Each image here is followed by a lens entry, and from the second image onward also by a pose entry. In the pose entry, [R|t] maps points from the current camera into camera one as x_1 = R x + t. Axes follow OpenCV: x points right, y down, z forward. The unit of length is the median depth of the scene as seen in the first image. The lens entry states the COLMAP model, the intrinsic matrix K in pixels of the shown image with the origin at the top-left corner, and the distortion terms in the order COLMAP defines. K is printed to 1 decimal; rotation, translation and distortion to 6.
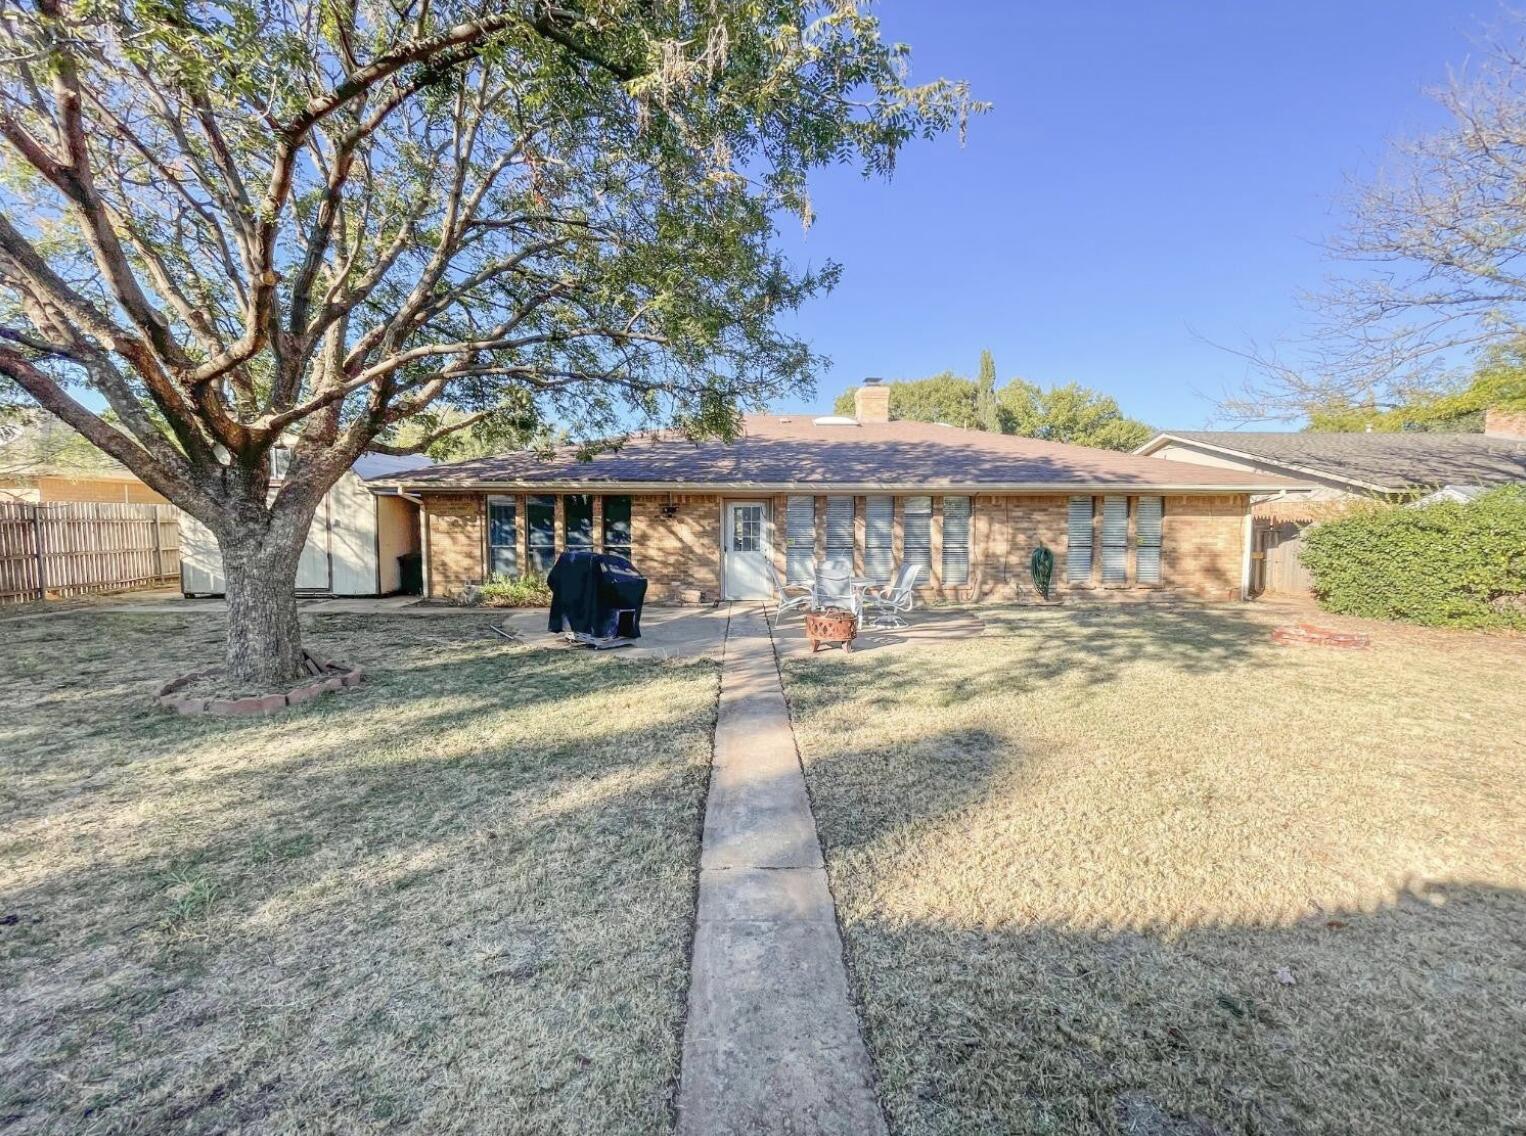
lens RADIAL K [[622.9, 0, 762.7], [0, 622.9, 570.3], [0, 0, 1]] dist [0.002235, -0.000095]
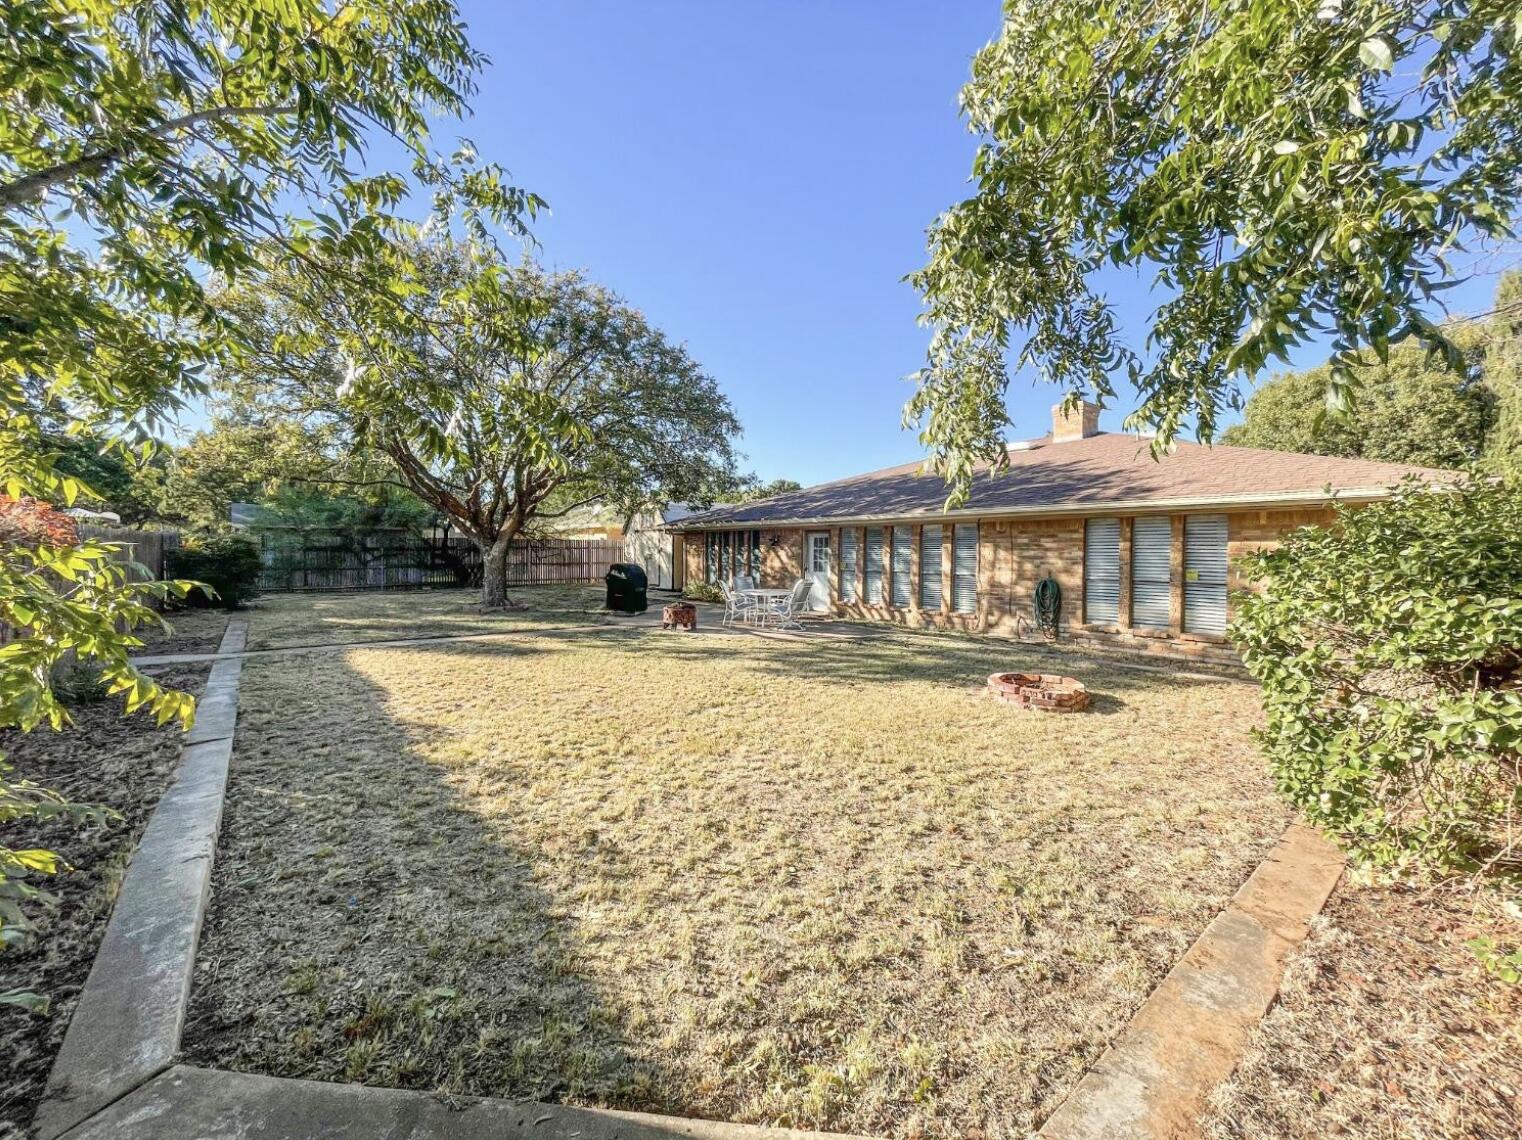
lens RADIAL K [[621.3, 0, 759.4], [0, 621.3, 567.5], [0, 0, 1]] dist [0.002235, -0.000095]
pose [[0.579847, 0.027173, -0.814272, 0.932154], [-0.064345, 0.997849, -0.012521, -0.015188], [0.812181, 0.059654, 0.580348, 0.168839]]
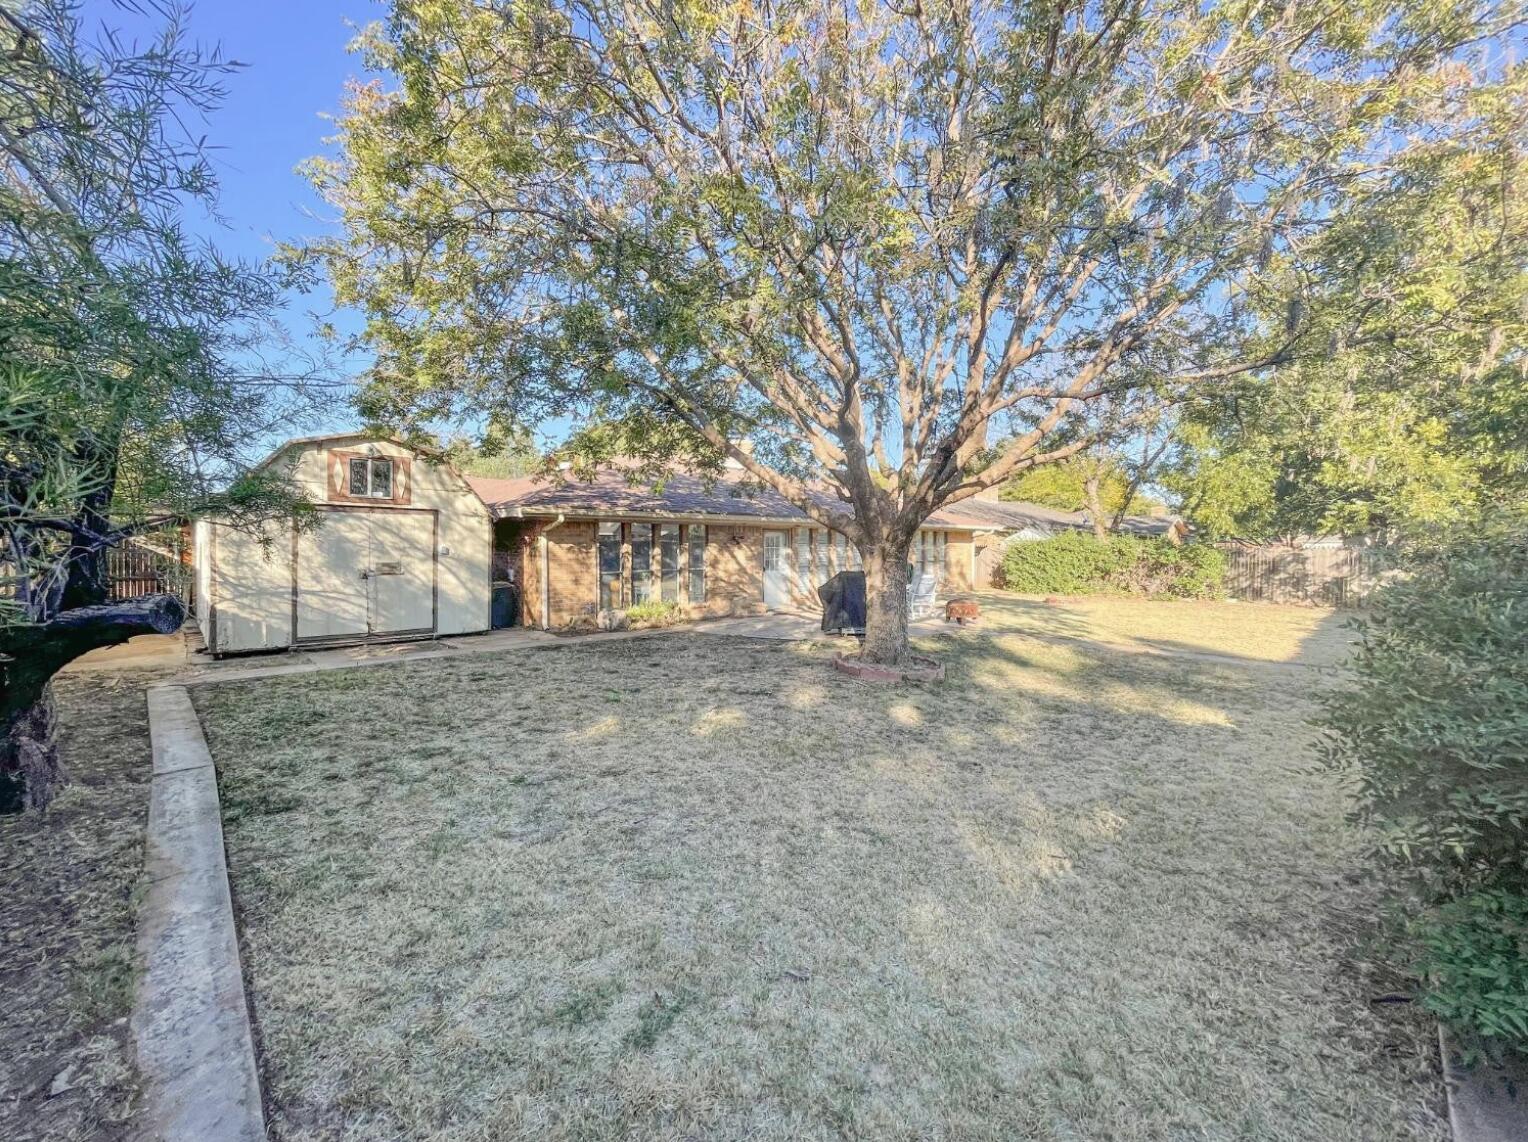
lens RADIAL K [[623.7, 0, 761.3], [0, 623.7, 570.2], [0, 0, 1]] dist [0.002235, -0.000095]
pose [[0.747350, -0.028985, 0.663798, -0.891177], [0.057258, 0.998141, -0.020882, -0.006656], [-0.661959, 0.053614, 0.747620, 0.060289]]
